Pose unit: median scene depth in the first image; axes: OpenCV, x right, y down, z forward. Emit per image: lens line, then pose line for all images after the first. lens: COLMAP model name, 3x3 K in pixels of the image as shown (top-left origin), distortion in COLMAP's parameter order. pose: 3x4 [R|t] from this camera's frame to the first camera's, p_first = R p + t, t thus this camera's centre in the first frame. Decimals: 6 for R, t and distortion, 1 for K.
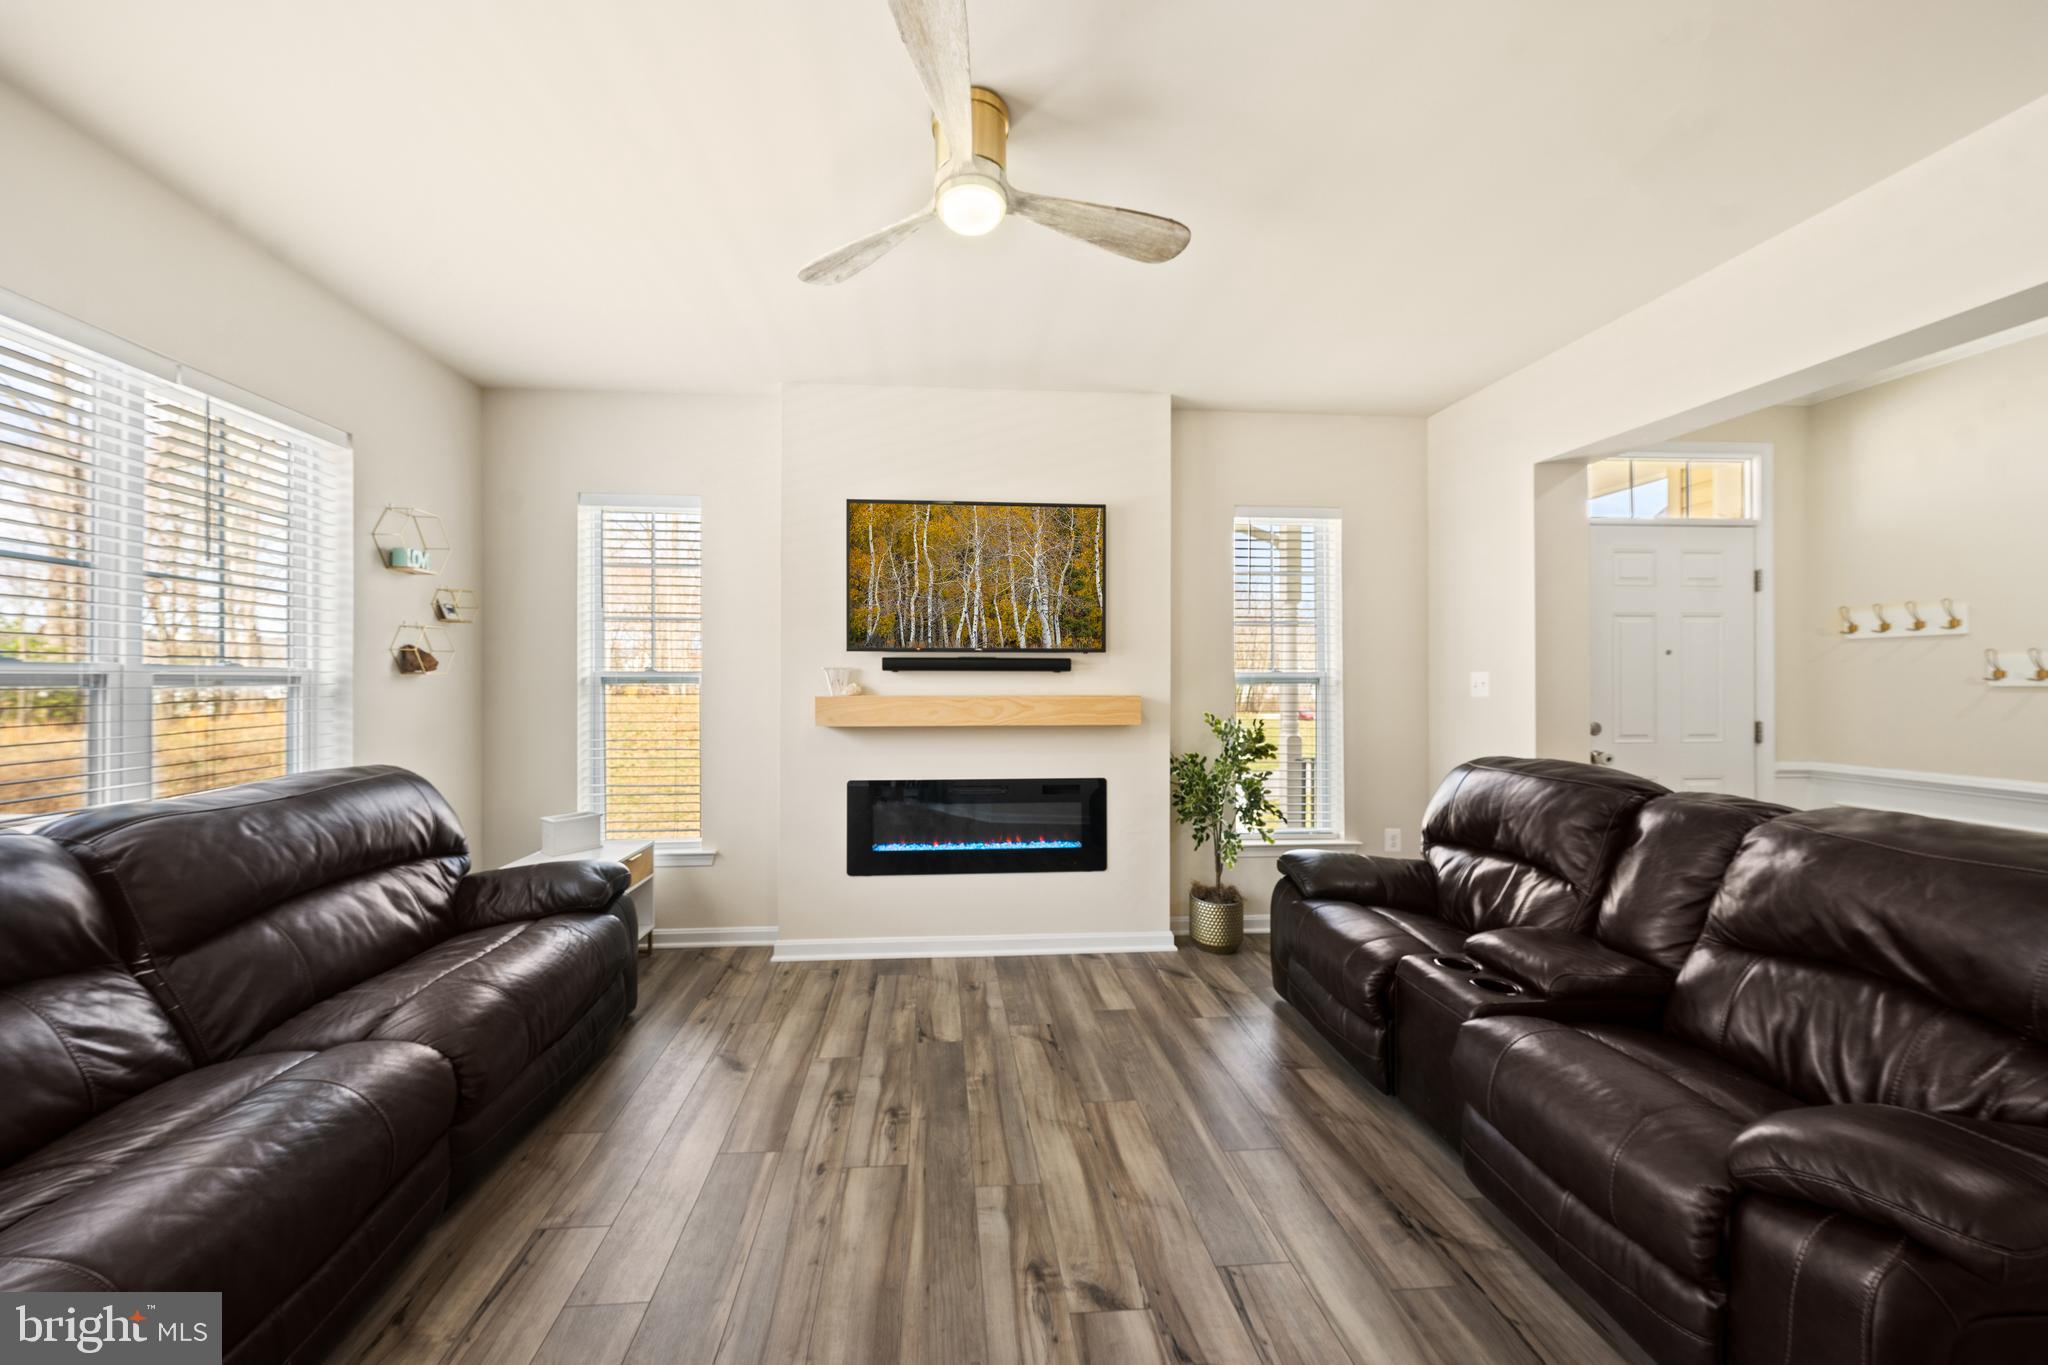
lens RADIAL K [[707.3, 0, 995.1], [0, 707.3, 684.9], [0, 0, 1]] dist [0.001156, 0.000118]
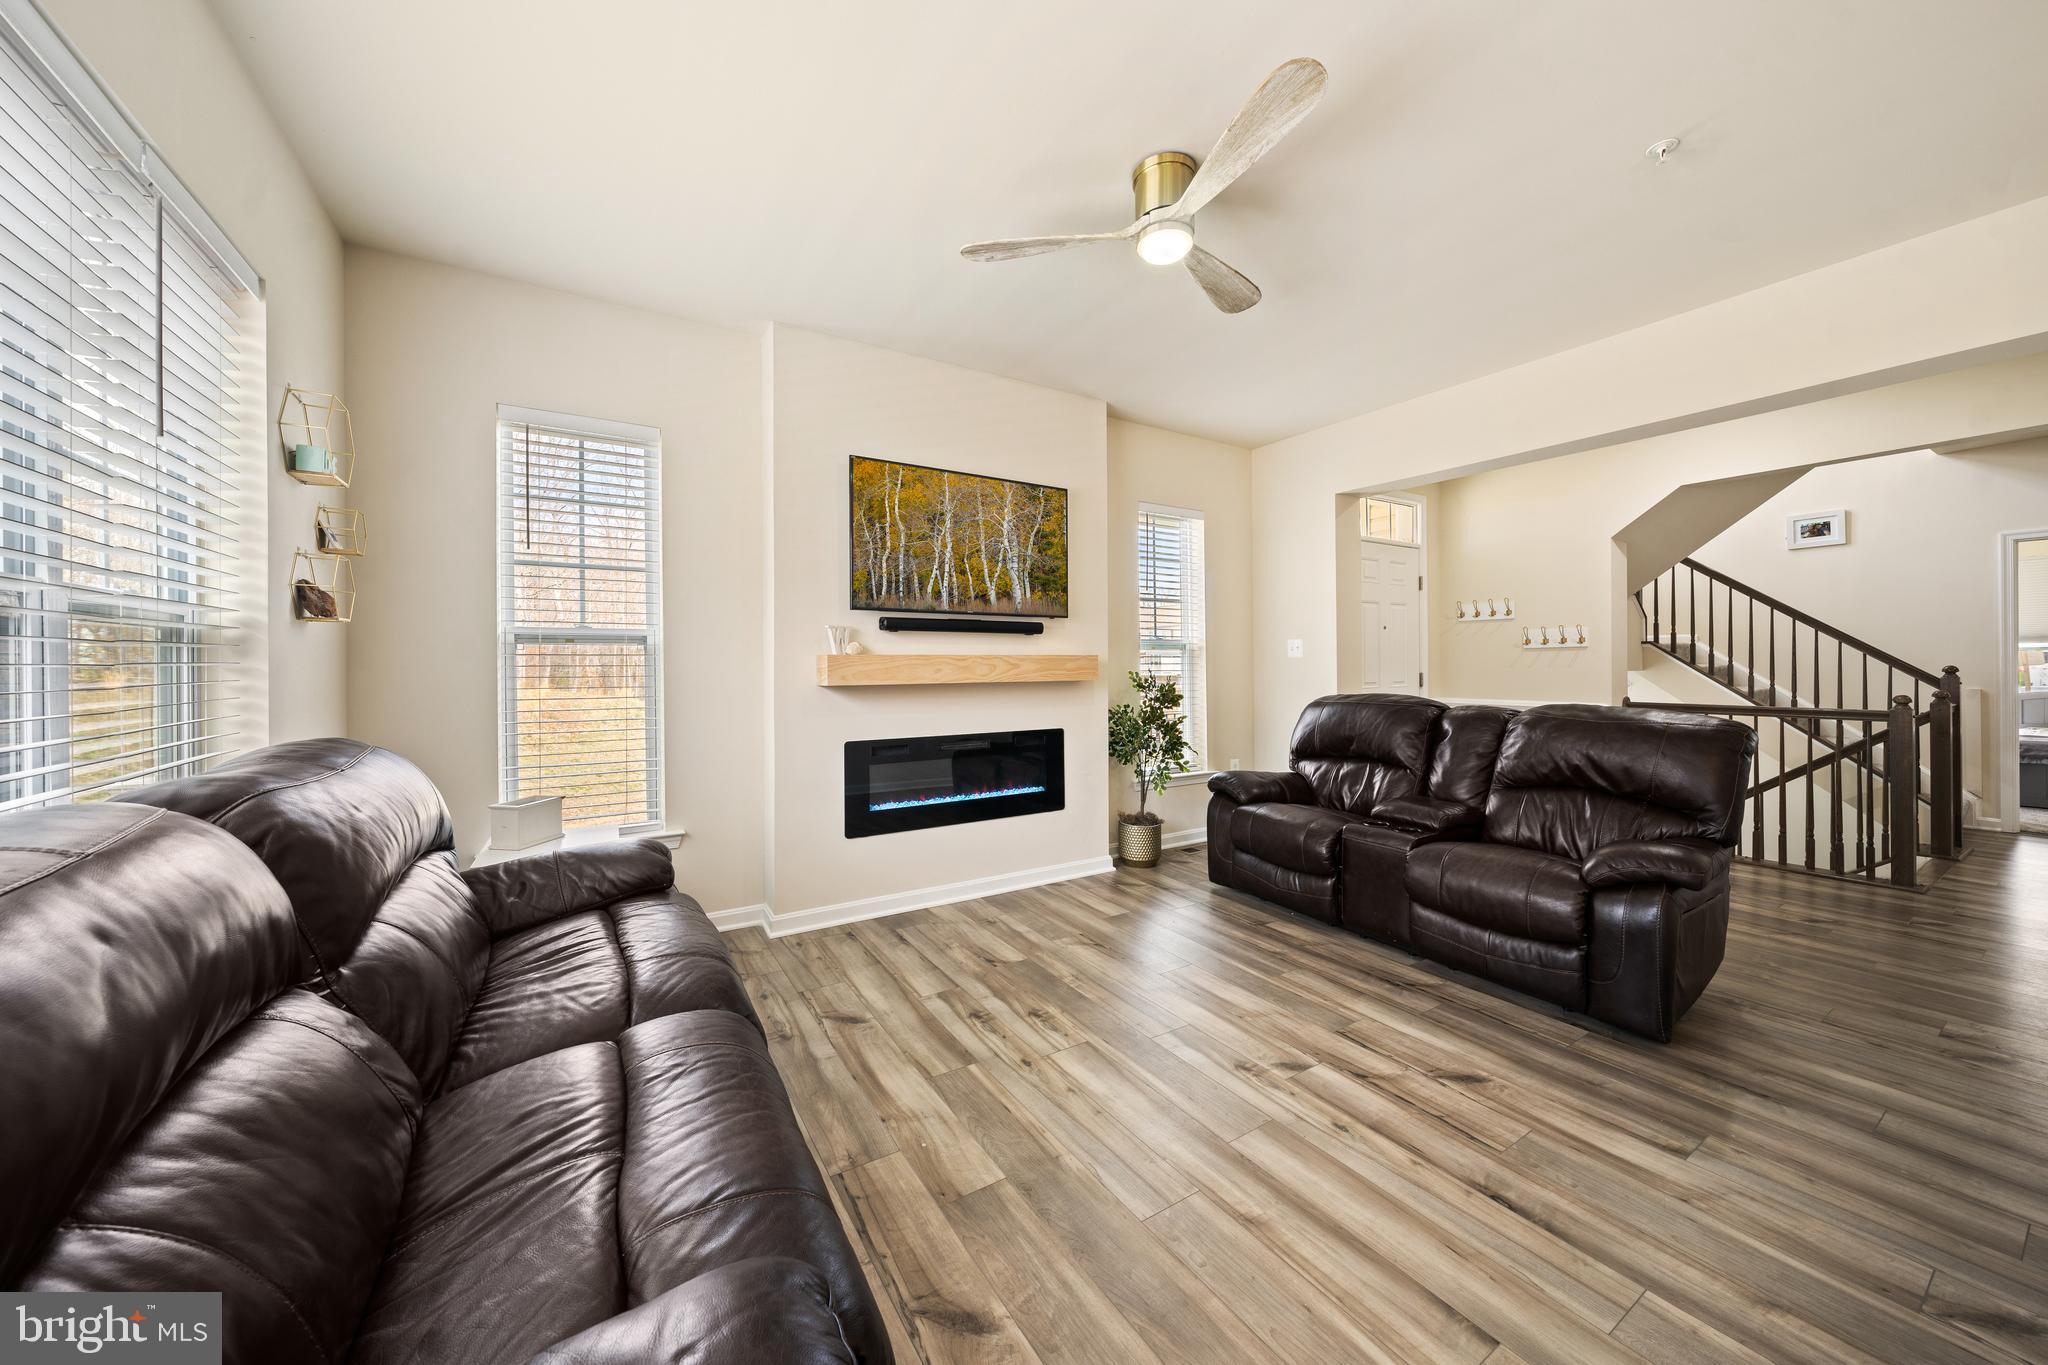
lens RADIAL K [[716.3, 0, 1036.1], [0, 716.3, 673.2], [0, 0, 1]] dist [-0.001361, -0.000048]
pose [[0.882540, -0.011053, 0.470108, -0.471678], [0.009193, 0.999938, 0.006251, 0.038870], [-0.470148, -0.001195, 0.882587, -0.002482]]
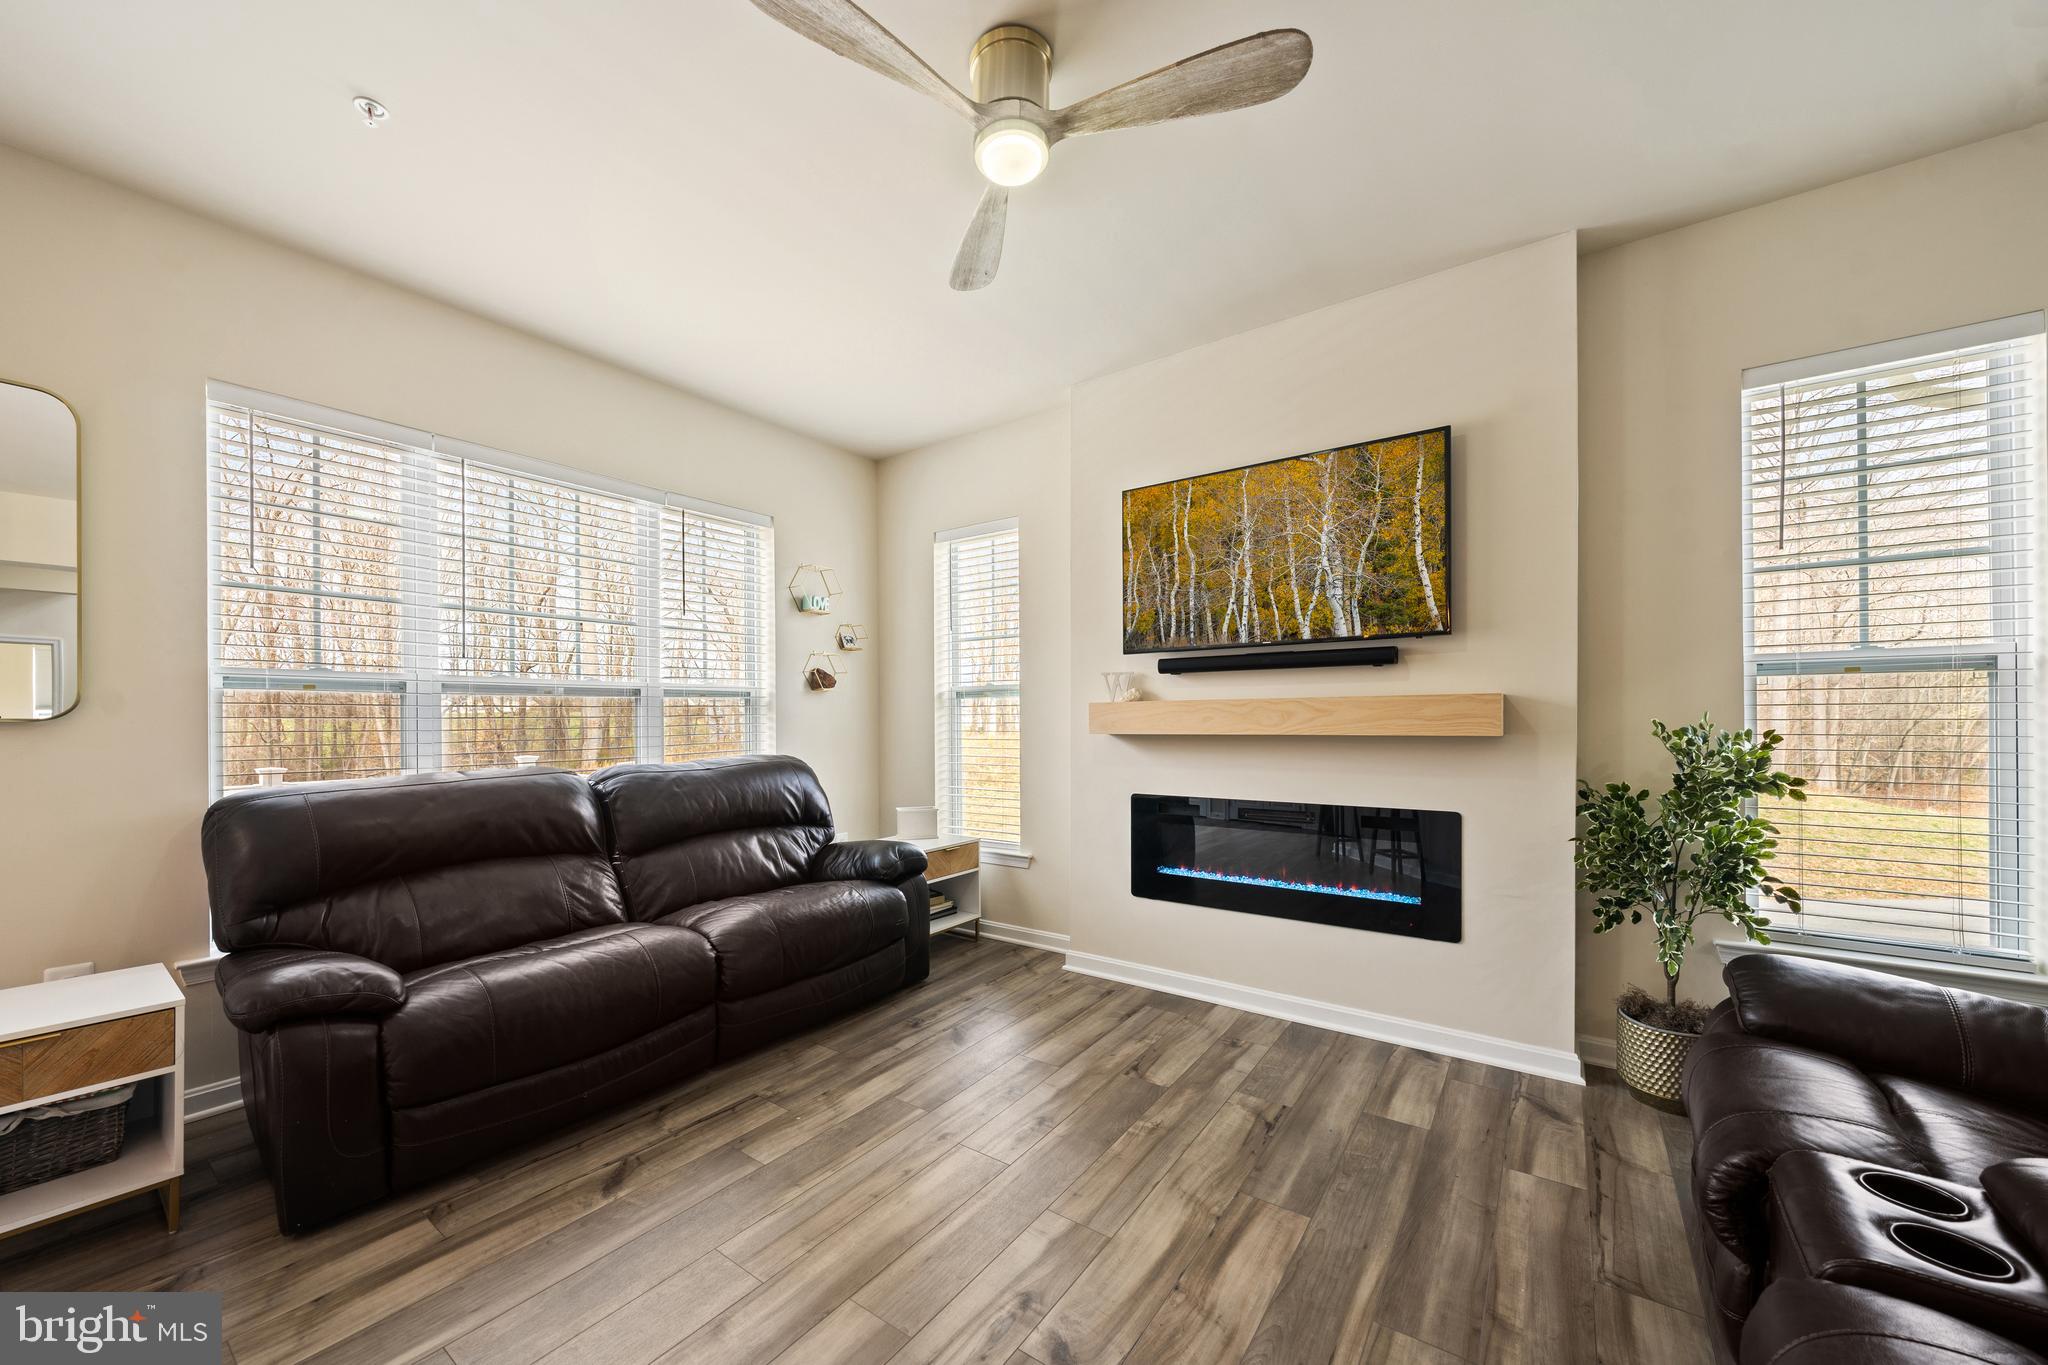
lens RADIAL K [[781.7, 0, 990.6], [0, 781.7, 720.8], [0, 0, 1]] dist [-0.000017, 0.000017]
pose [[0.748245, -0.004102, -0.663410, 0.362208], [0.006415, 0.999979, 0.001052, 0.039602], [0.663392, -0.005043, 0.748255, 0.111705]]
